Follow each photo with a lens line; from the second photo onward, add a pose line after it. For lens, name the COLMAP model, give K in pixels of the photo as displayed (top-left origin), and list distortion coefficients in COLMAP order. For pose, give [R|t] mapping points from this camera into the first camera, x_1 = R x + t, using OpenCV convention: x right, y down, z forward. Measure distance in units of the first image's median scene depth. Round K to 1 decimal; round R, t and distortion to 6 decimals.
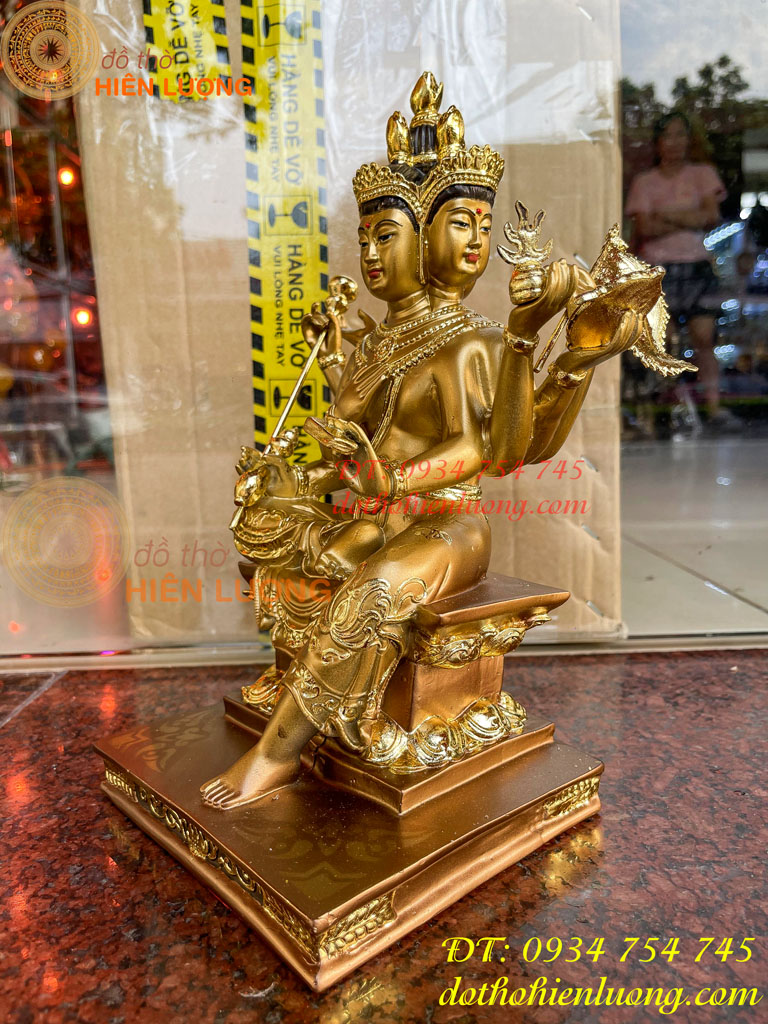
lens RADIAL K [[809.4, 0, 389.7], [0, 809.4, 520.1], [0, 0, 1]] dist [0.053427, -0.117503]
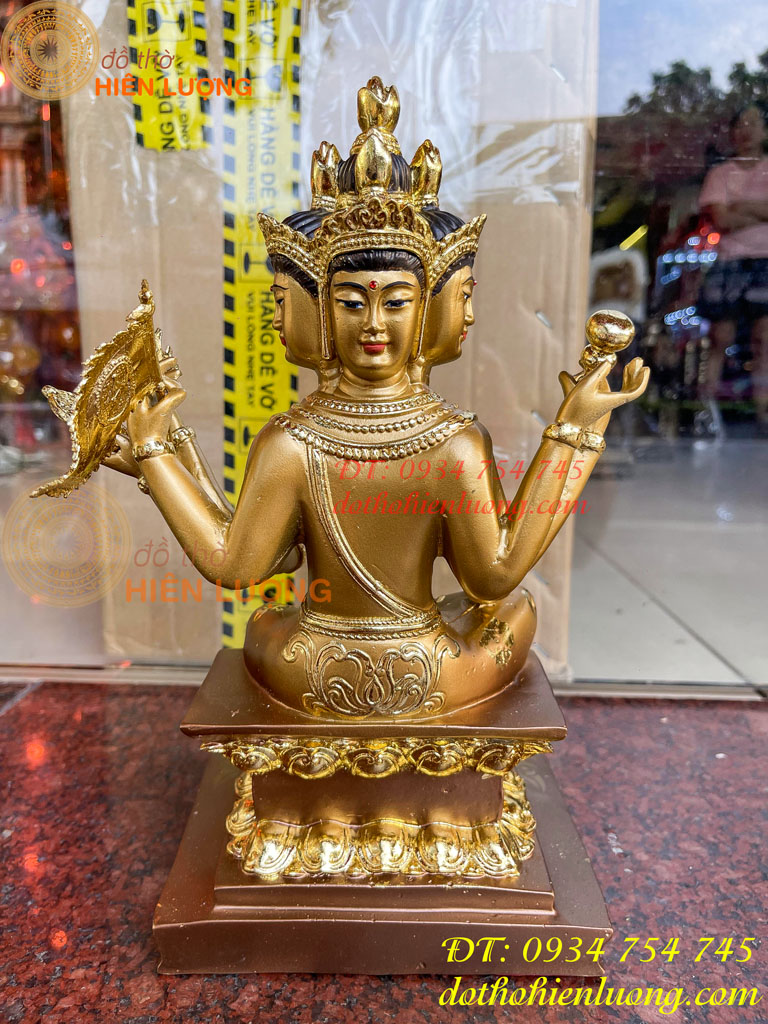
lens RADIAL K [[811.6, 0, 384.9], [0, 811.6, 531.9], [0, 0, 1]] dist [0.059759, -0.133832]
pose [[0.998011, 0.050464, -0.037780, 0.091488], [-0.049073, 0.998113, 0.036896, -0.079012], [0.039571, -0.034968, 0.998605, -0.053168]]
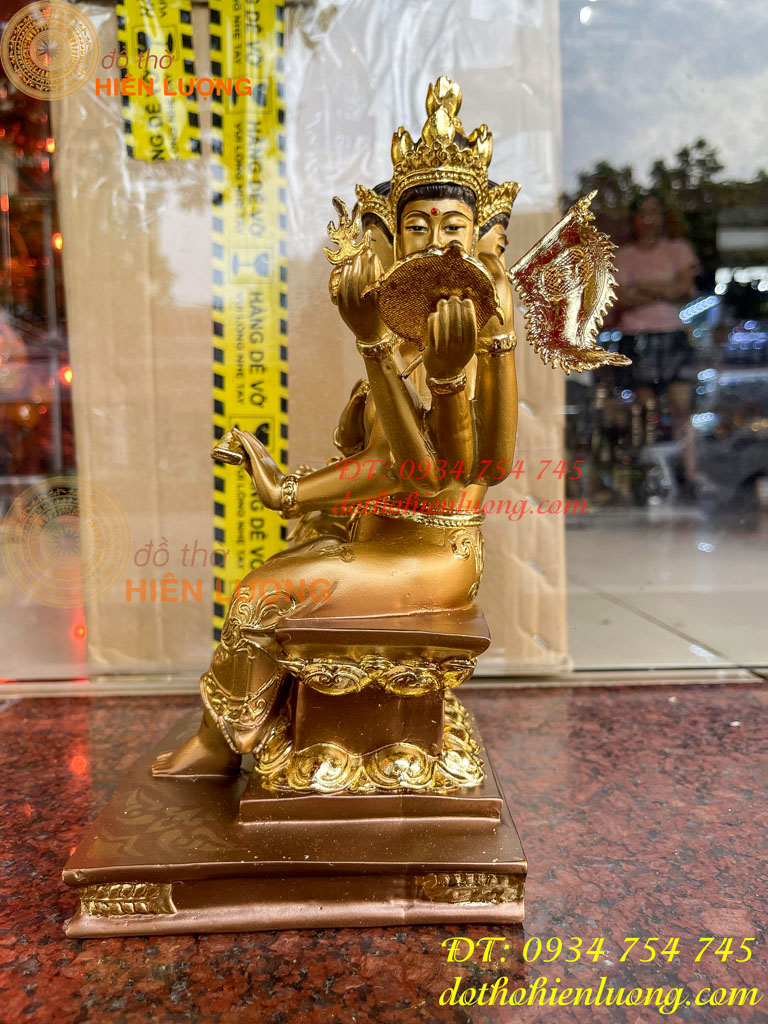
lens RADIAL K [[812.7, 0, 384.0], [0, 812.7, 512.0], [0, 0, 1]] dist [0.047829, -0.117149]
pose [[0.999845, 0.013571, 0.011250, 0.043791], [-0.012534, 0.996077, -0.087602, 0.041071], [-0.012395, 0.087448, 0.996092, -0.043251]]
